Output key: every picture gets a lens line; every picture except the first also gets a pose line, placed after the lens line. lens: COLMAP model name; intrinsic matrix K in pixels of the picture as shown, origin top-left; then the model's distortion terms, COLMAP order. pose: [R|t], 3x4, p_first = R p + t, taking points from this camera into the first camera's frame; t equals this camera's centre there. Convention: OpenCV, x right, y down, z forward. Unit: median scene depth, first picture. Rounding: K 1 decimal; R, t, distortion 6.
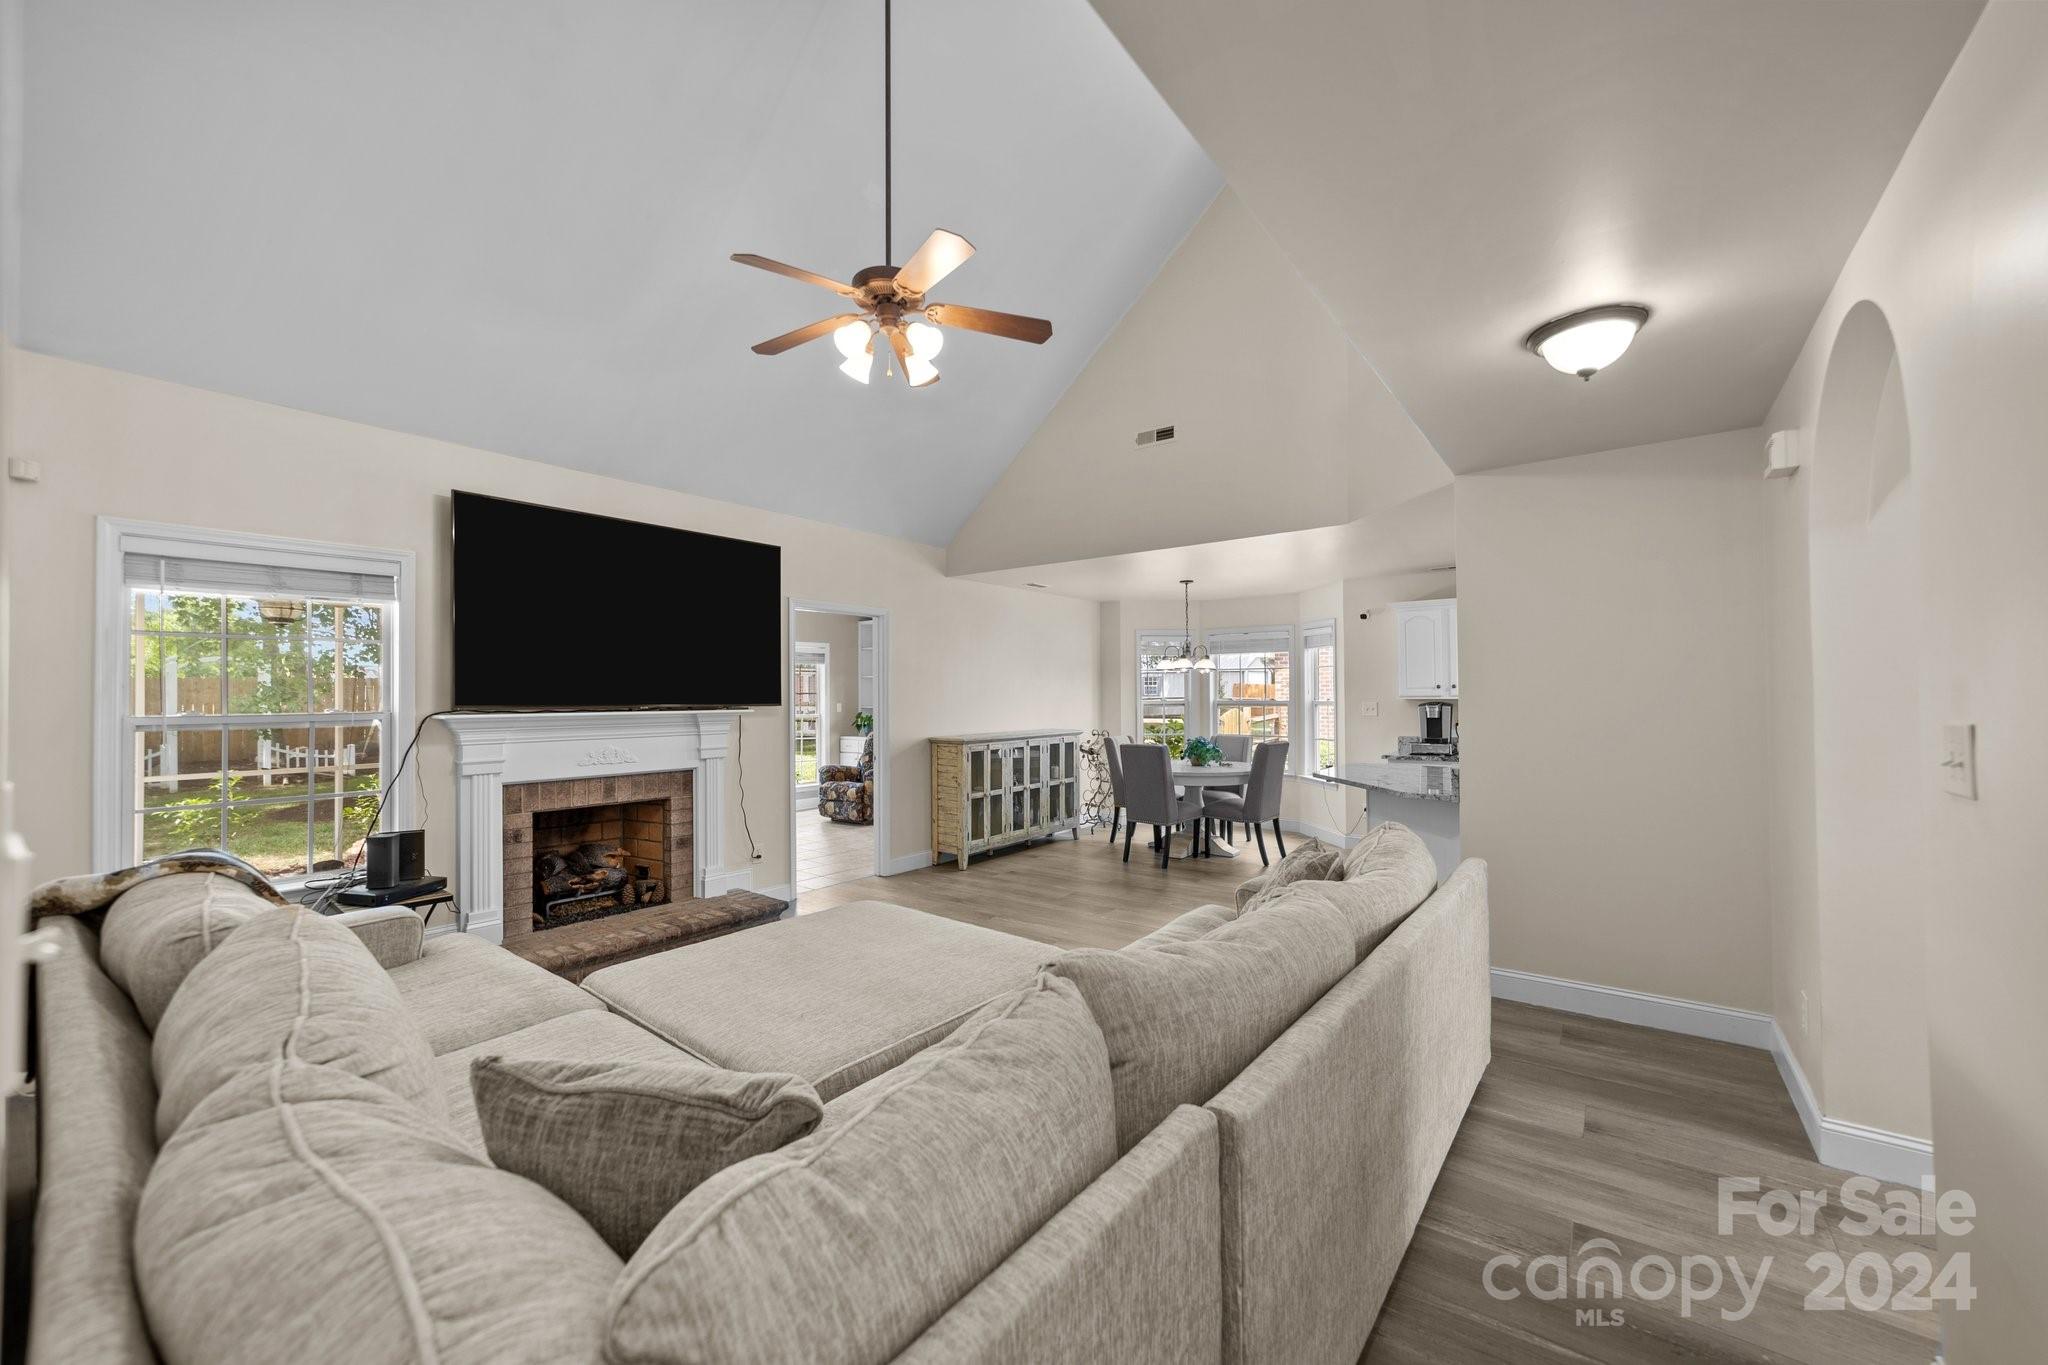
lens RADIAL K [[785.2, 0, 1029.5], [0, 785.2, 685.7], [0, 0, 1]] dist [-0.003159, 0.000174]
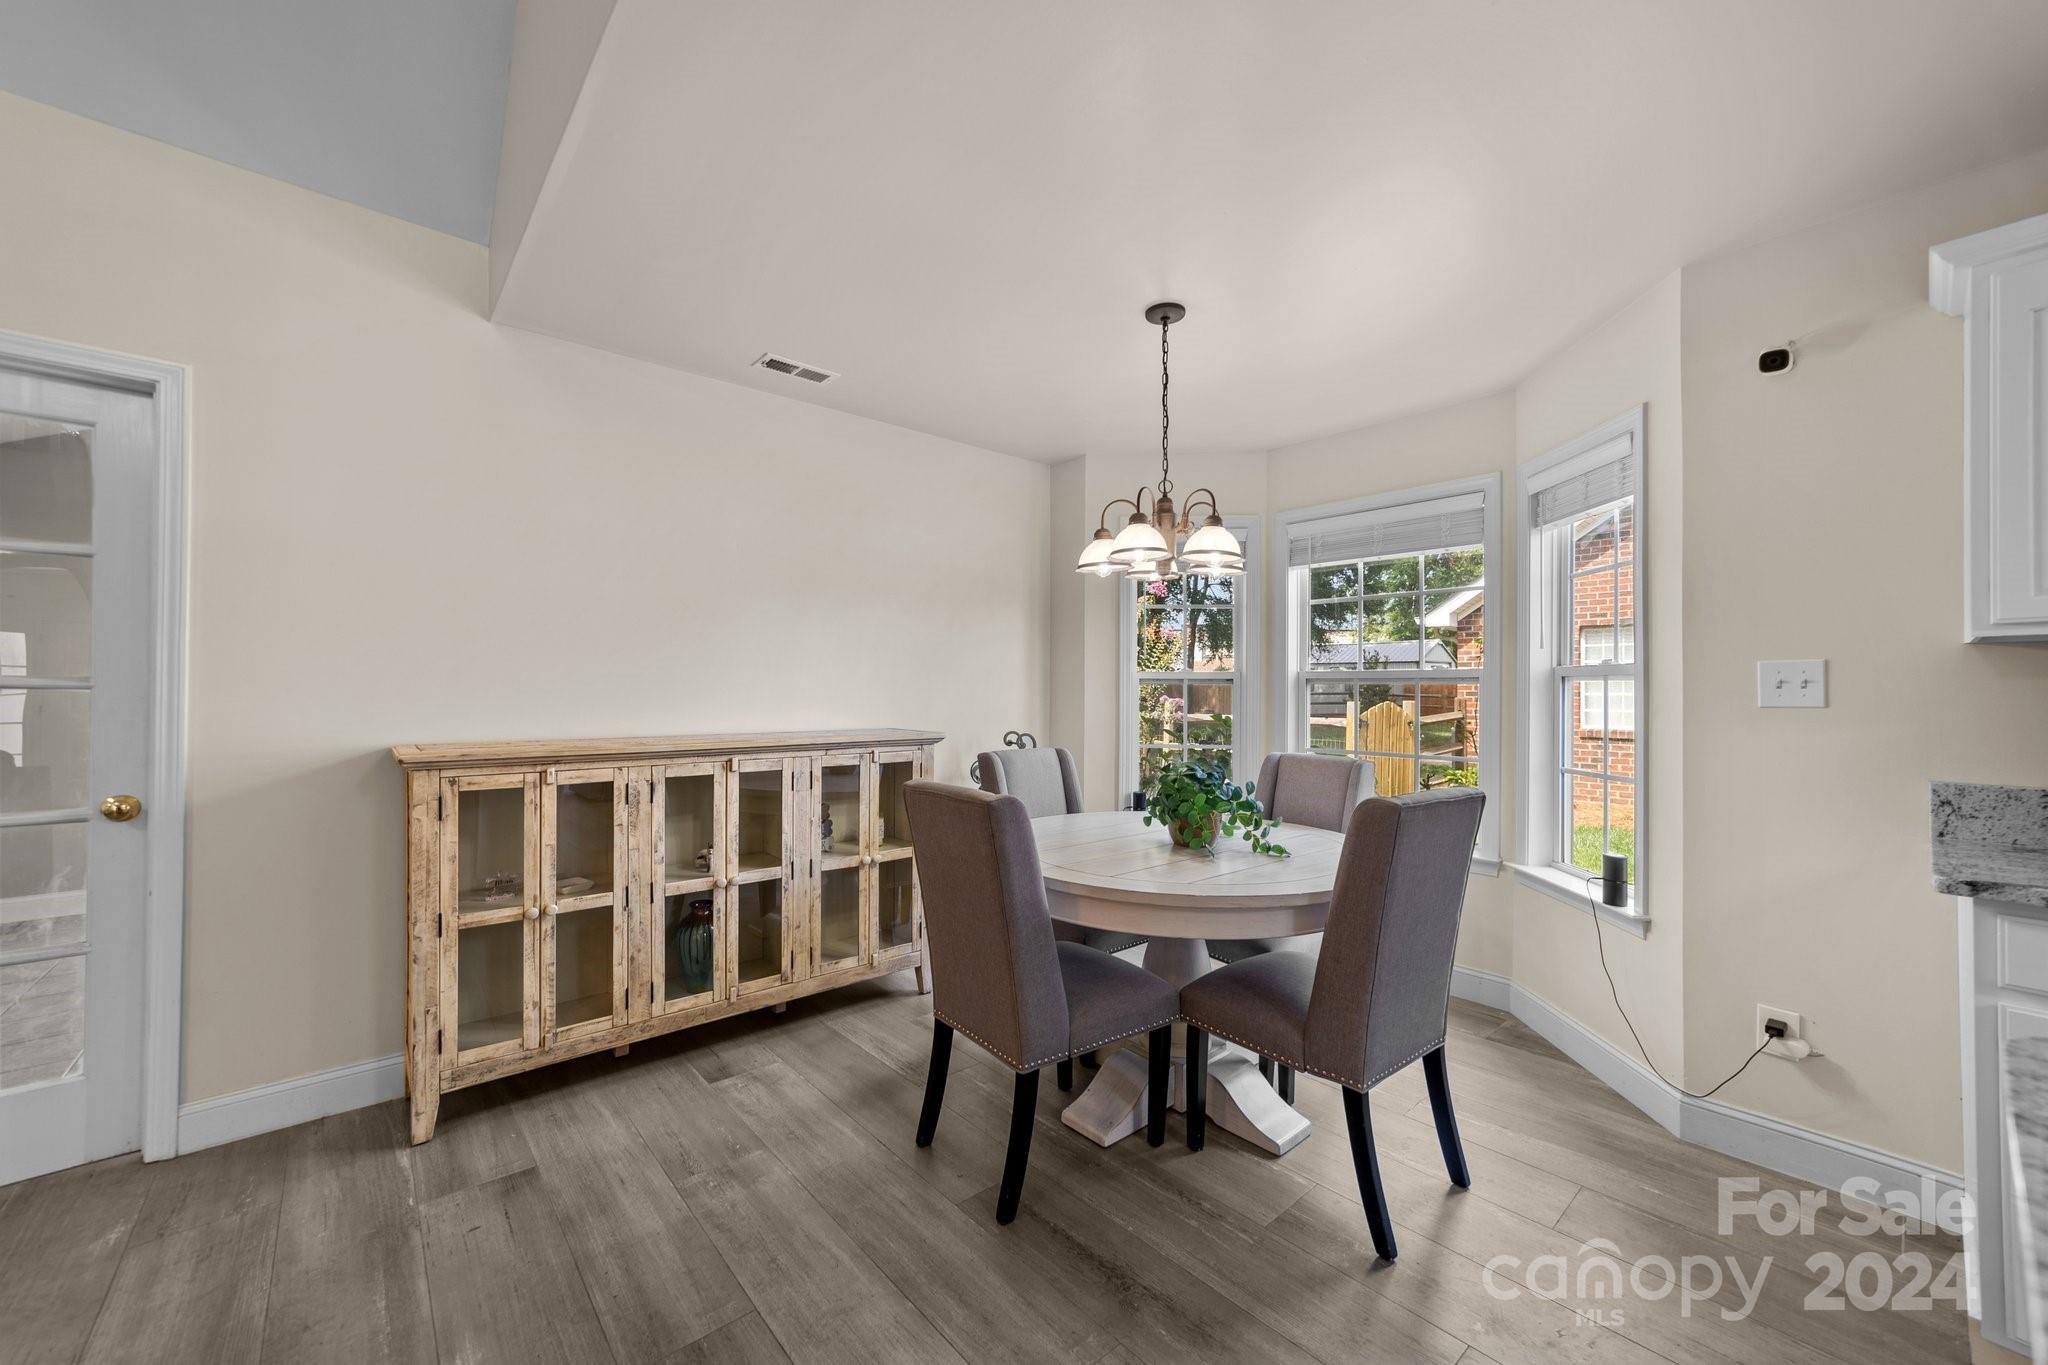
lens RADIAL K [[785.2, 0, 1017.3], [0, 785.2, 688.1], [0, 0, 1]] dist [-0.003159, 0.000174]
pose [[0.976871, 0.009271, -0.213630, 0.223170], [-0.008055, 0.999946, 0.006563, 0.032951], [0.213679, -0.004690, 0.976893, 0.678441]]
